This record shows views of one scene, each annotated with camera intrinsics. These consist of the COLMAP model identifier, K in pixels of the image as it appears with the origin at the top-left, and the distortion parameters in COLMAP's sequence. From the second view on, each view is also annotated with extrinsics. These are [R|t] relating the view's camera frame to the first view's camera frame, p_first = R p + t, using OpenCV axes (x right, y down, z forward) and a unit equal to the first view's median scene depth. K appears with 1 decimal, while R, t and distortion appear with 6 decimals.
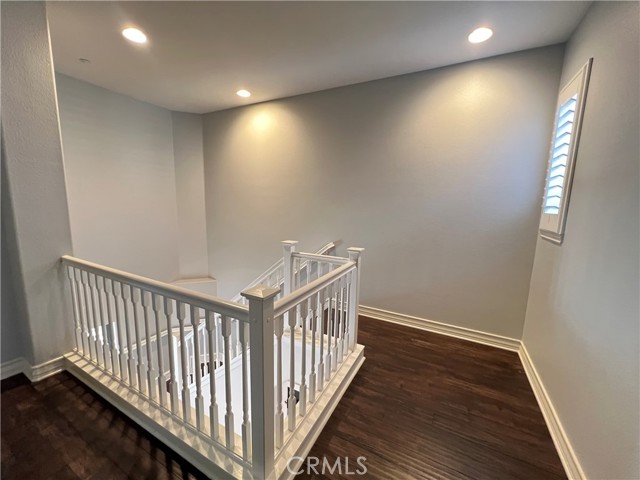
lens RADIAL K [[259.9, 0, 319.4], [0, 259.9, 239.9], [0, 0, 1]] dist [-0.002165, -0.000114]
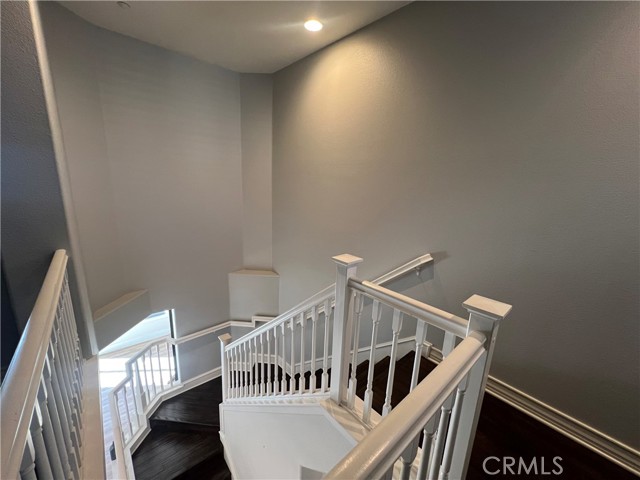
lens RADIAL K [[258.7, 0, 324.8], [0, 258.7, 239.6], [0, 0, 1]] dist [-0.001031, -0.000117]
pose [[0.943230, 0.089529, -0.319847, 0.010344], [-0.068269, 0.994683, 0.077099, -0.054456], [0.325049, -0.050887, 0.944327, 0.346508]]
